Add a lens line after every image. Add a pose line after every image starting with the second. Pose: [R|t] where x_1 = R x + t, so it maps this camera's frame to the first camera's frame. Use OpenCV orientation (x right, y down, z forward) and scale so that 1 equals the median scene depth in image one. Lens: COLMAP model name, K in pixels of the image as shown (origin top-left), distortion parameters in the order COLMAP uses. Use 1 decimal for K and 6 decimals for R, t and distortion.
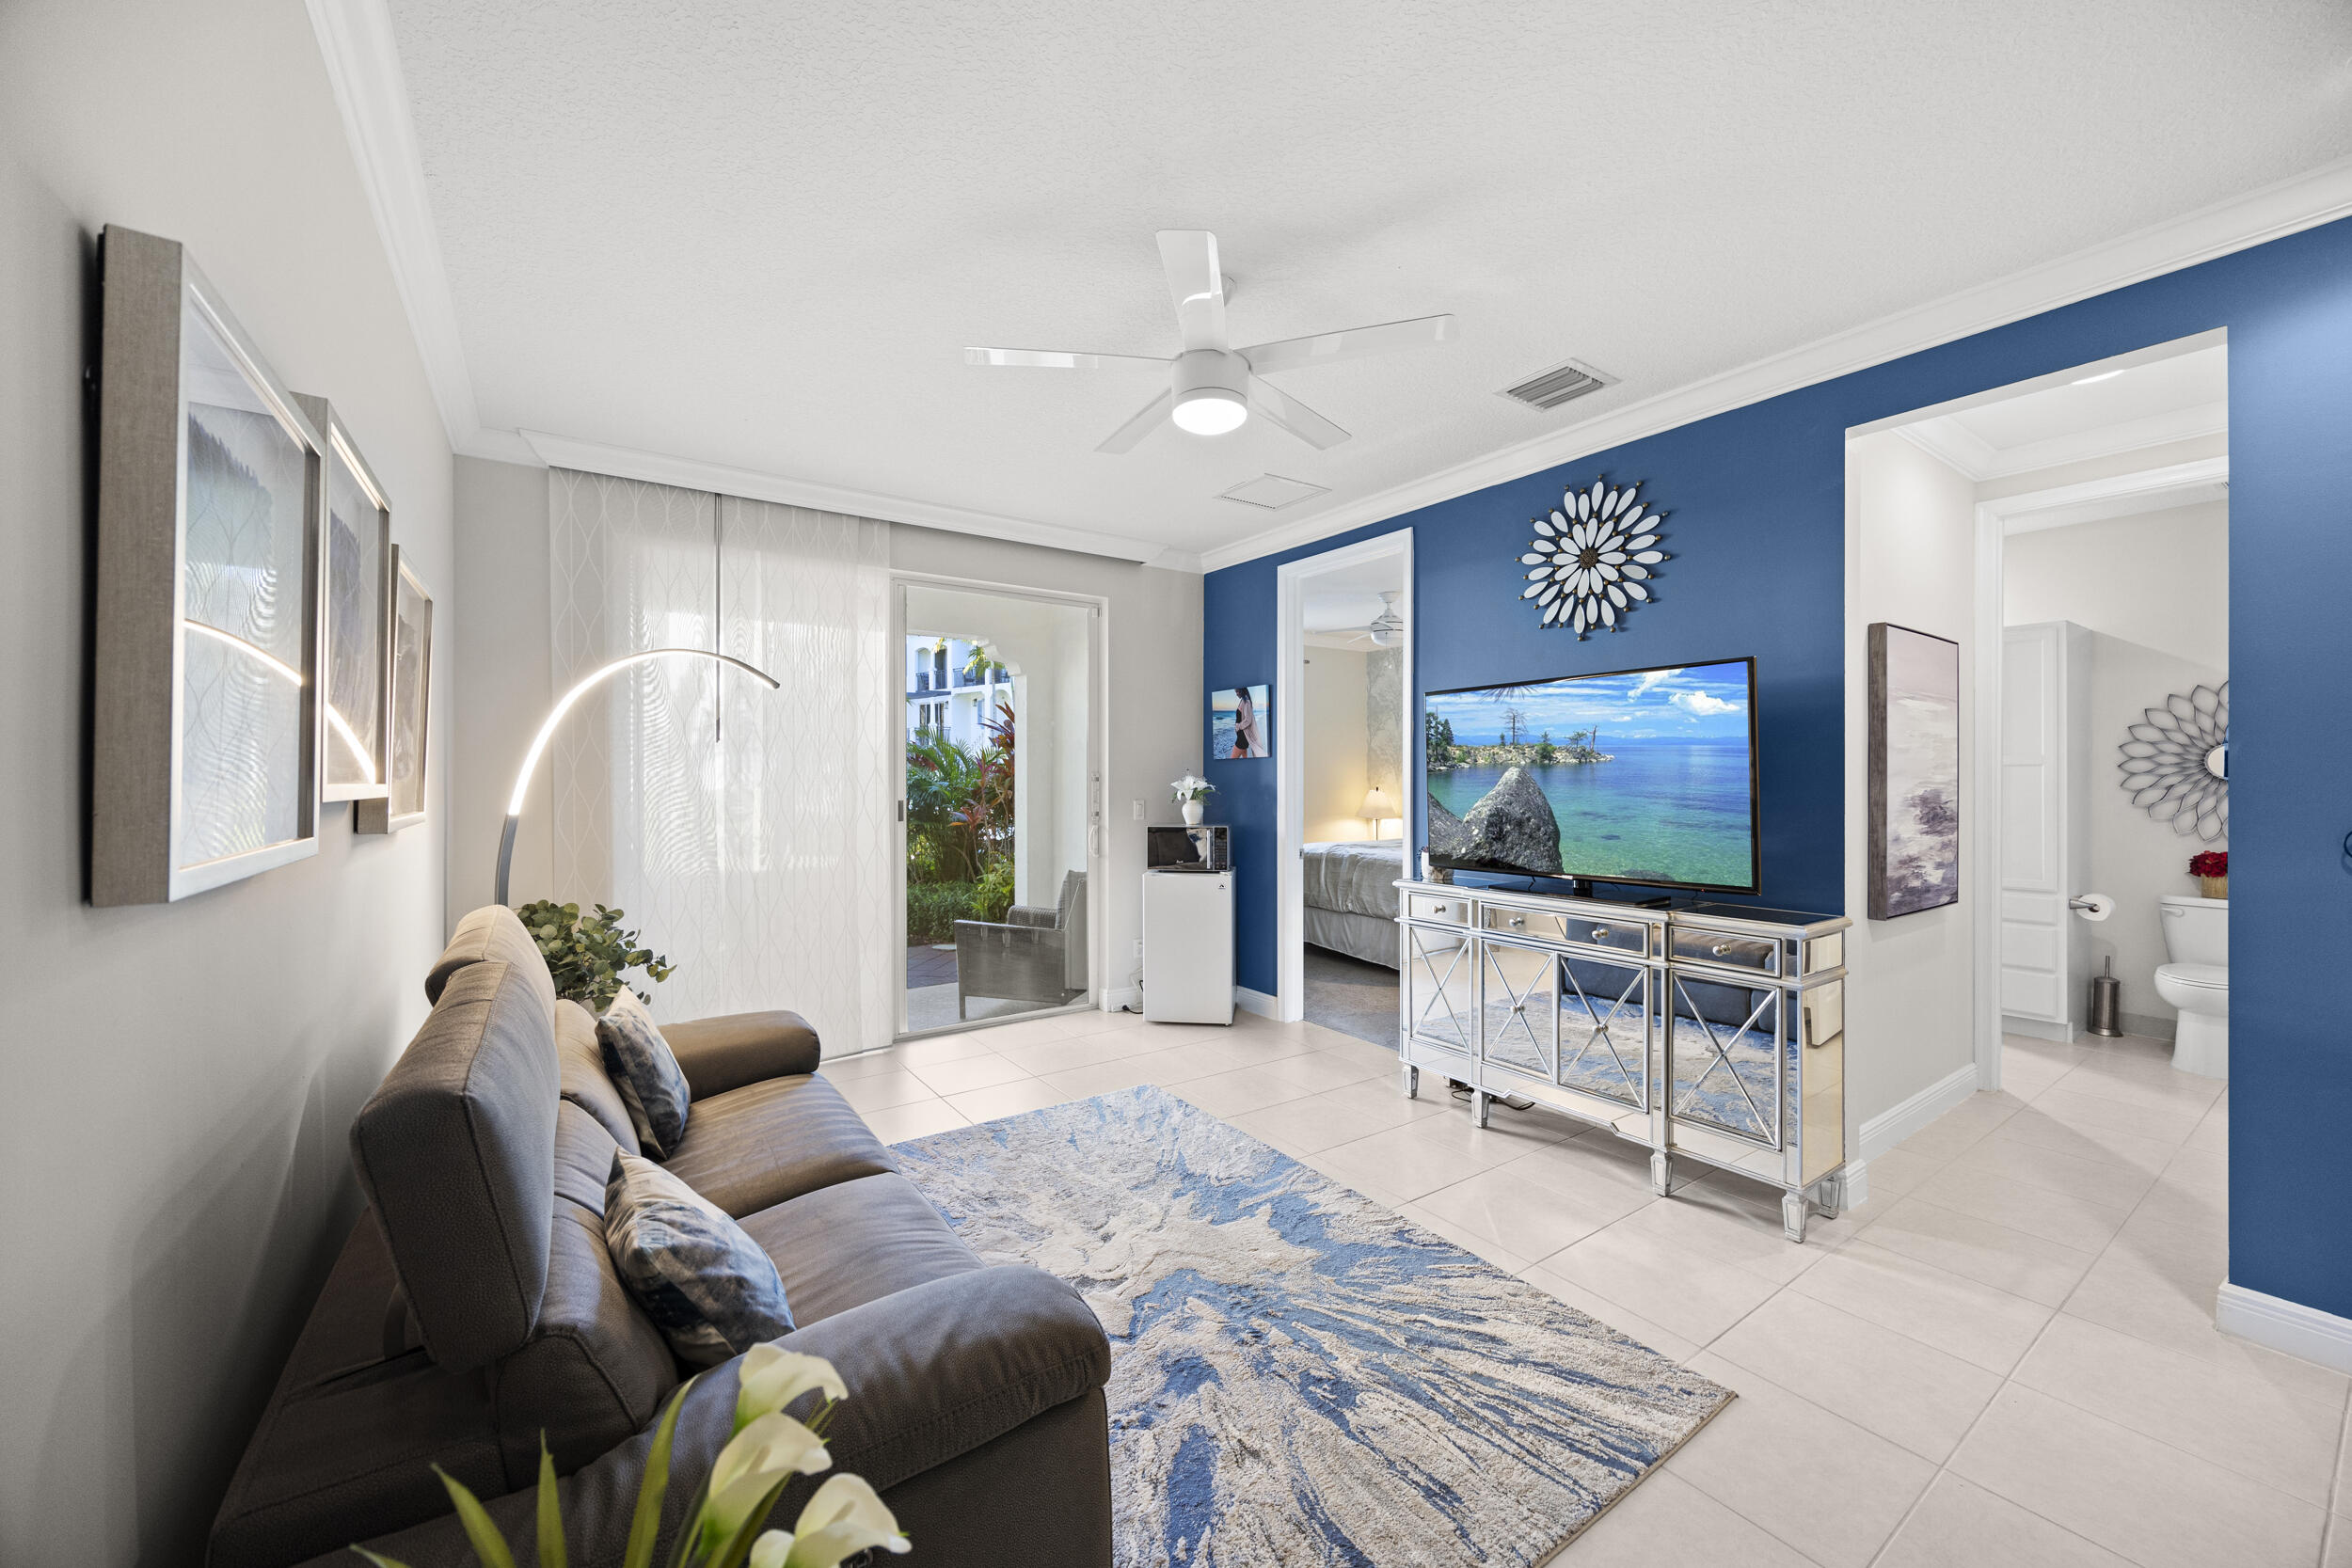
lens RADIAL K [[891.5, 0, 1188.4], [0, 891.5, 778.2], [0, 0, 1]] dist [-0.000167, 0.000056]
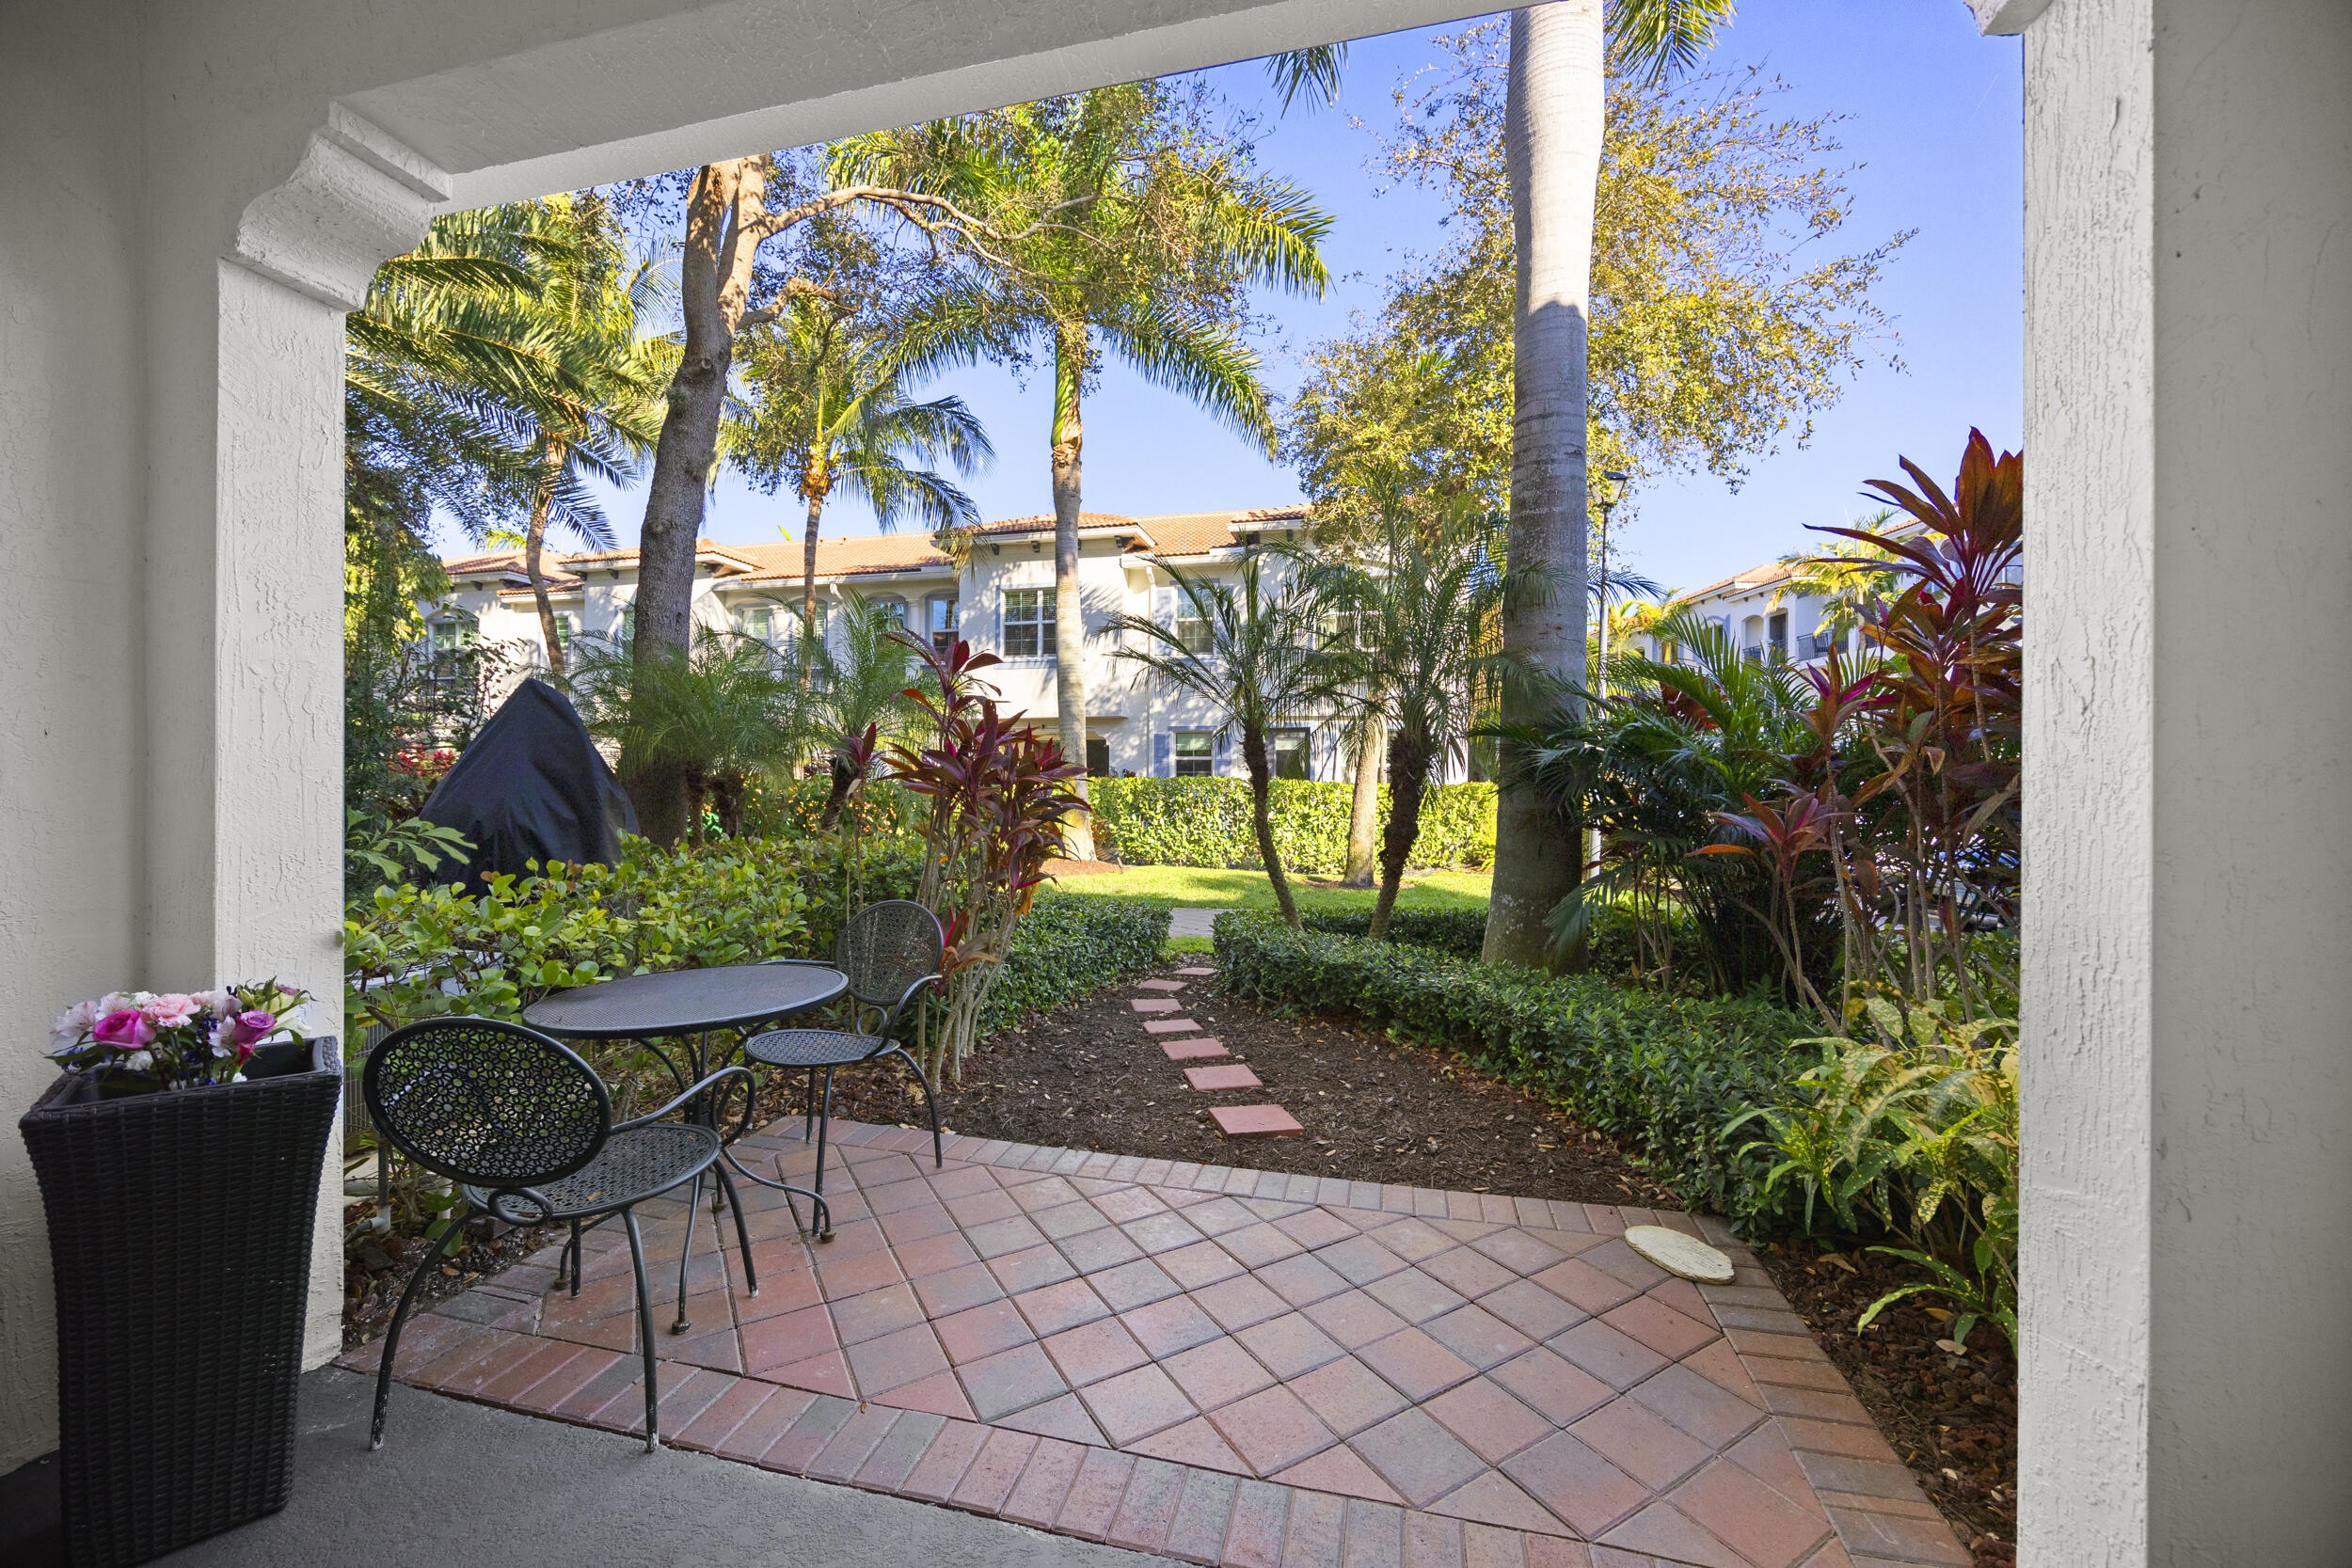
lens RADIAL K [[891.5, 0, 1188.4], [0, 891.5, 778.2], [0, 0, 1]] dist [-0.000167, 0.000056]
pose [[0.650509, -0.002799, -0.759494, -0.352211], [-0.003440, 0.999972, -0.006633, 0.070451], [0.759491, 0.006927, 0.650481, 1.602419]]
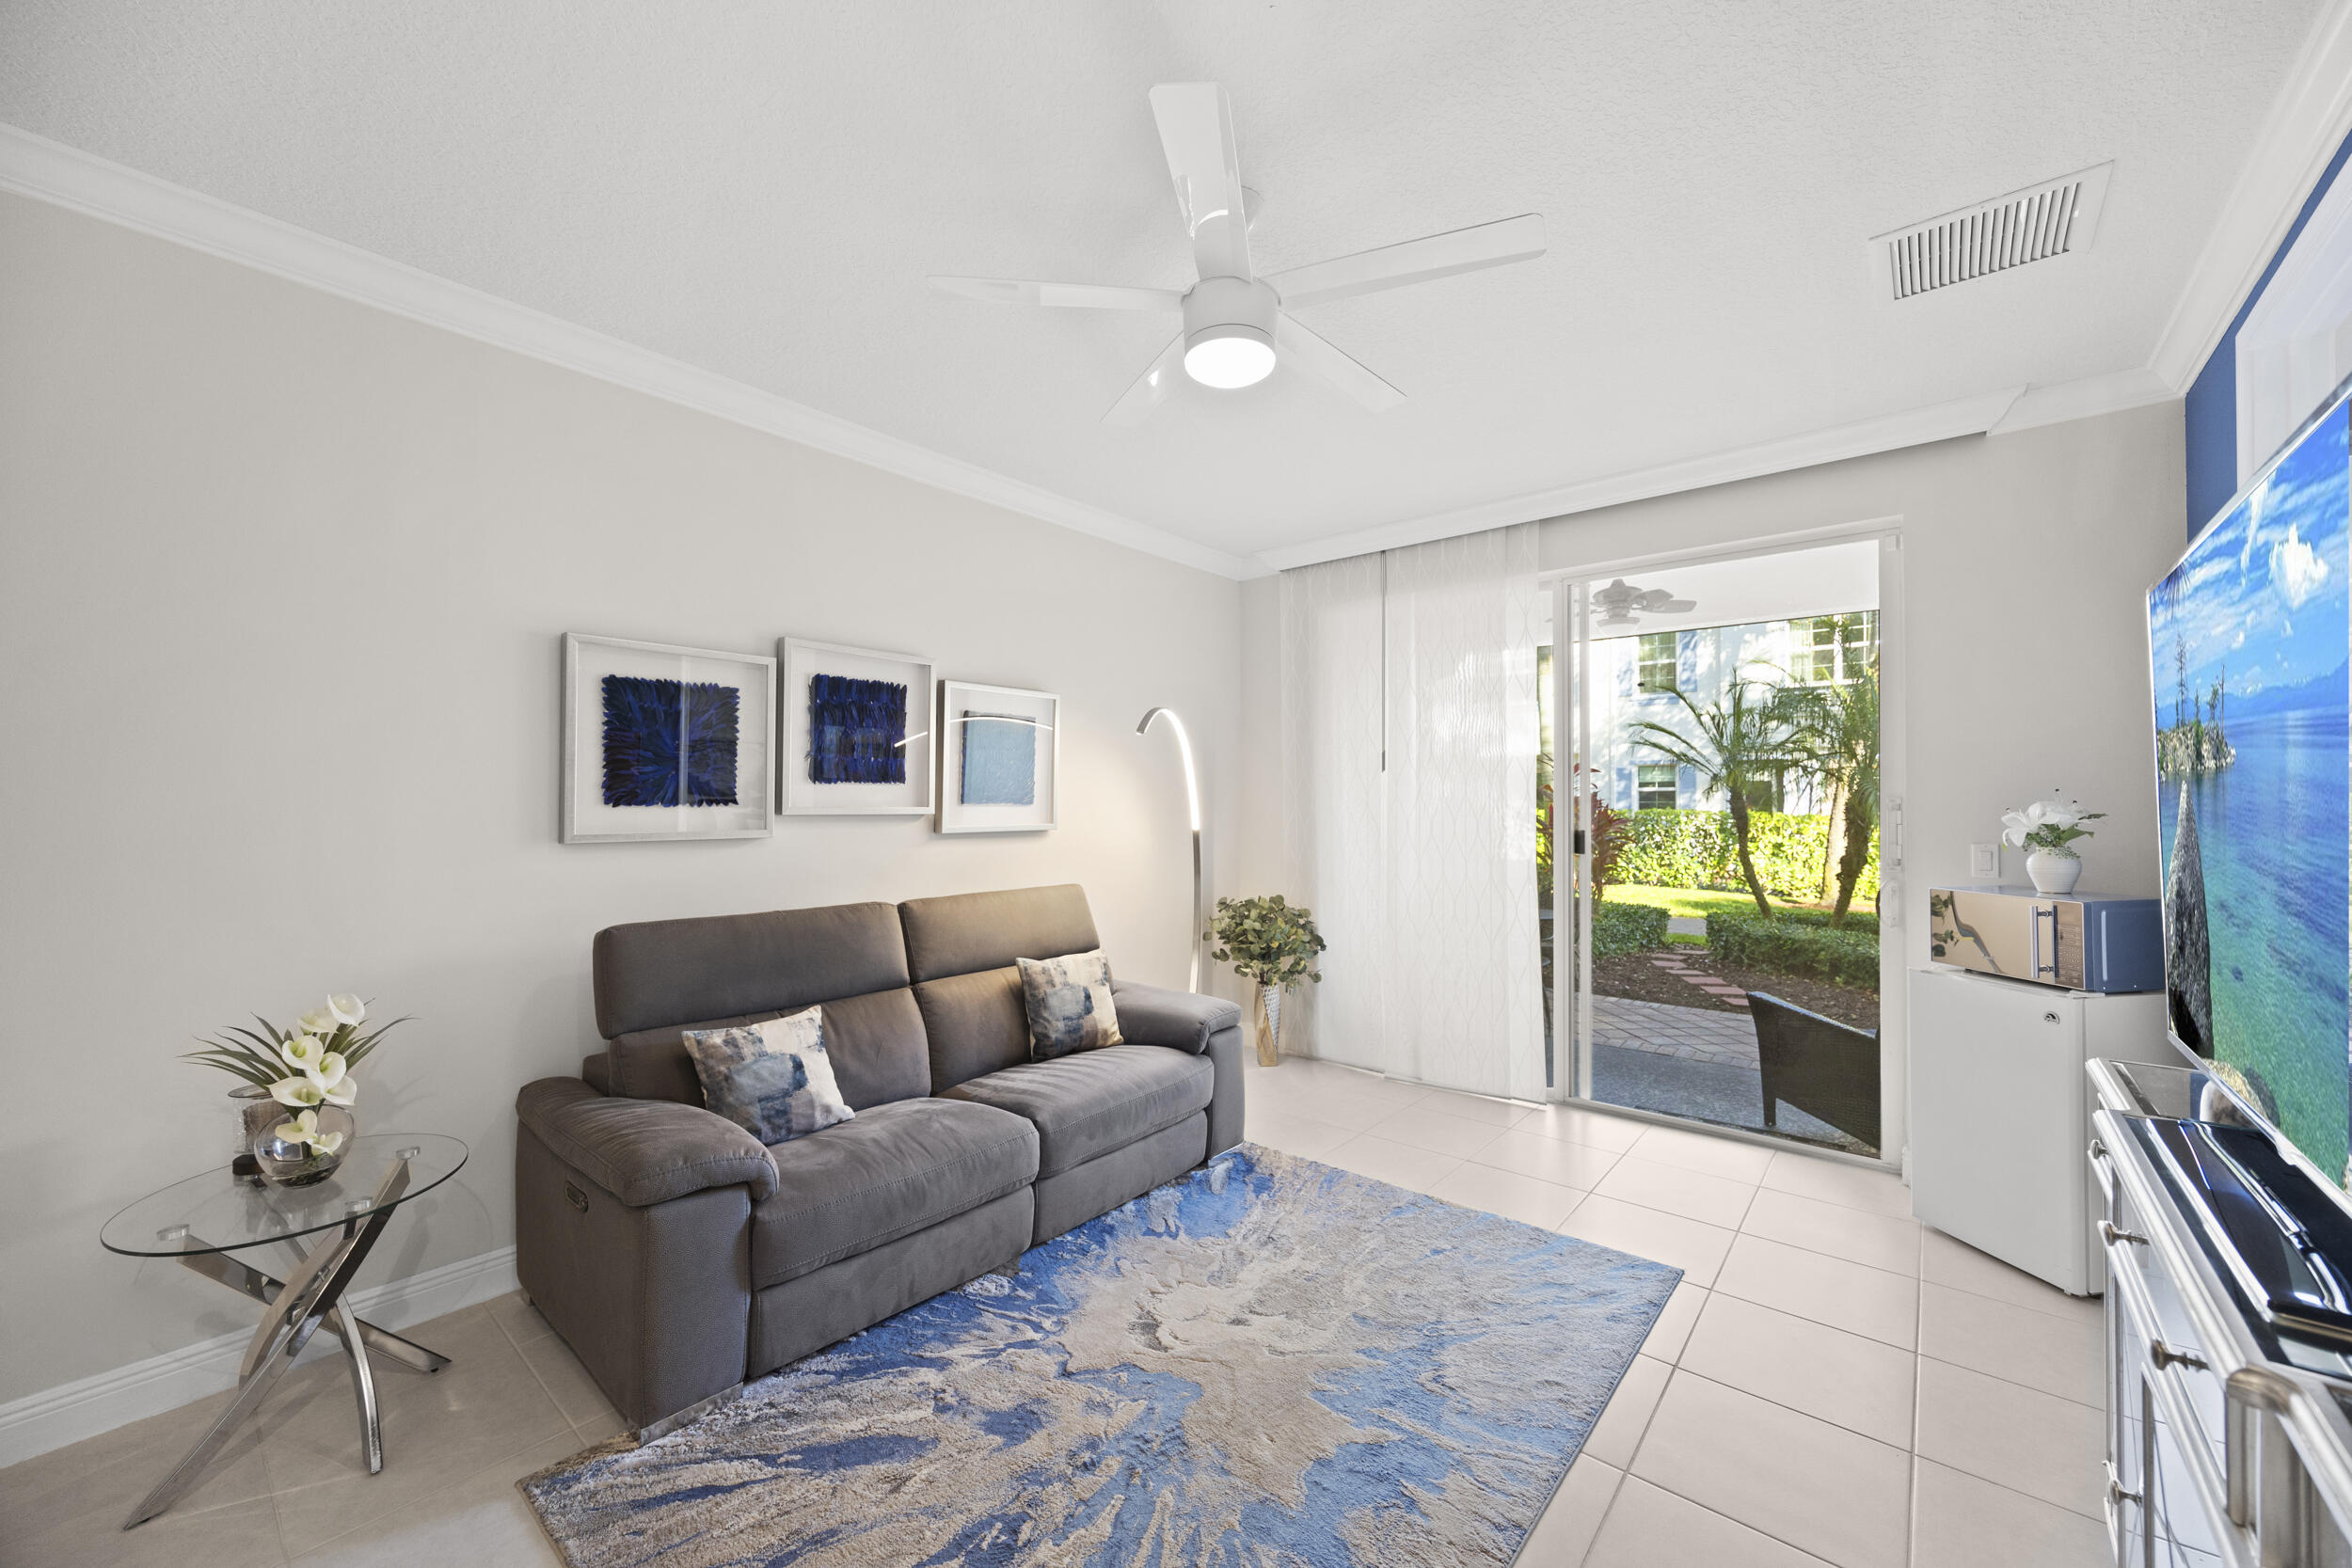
lens RADIAL K [[902.3, 0, 1186.7], [0, 902.3, 793.0], [0, 0, 1]] dist [-0.001439, -0.000021]
pose [[0.254373, -0.008597, -0.967068, 0.595149], [-0.001947, 0.999954, -0.009402, -0.003309], [0.967104, 0.004274, 0.254345, 0.555068]]
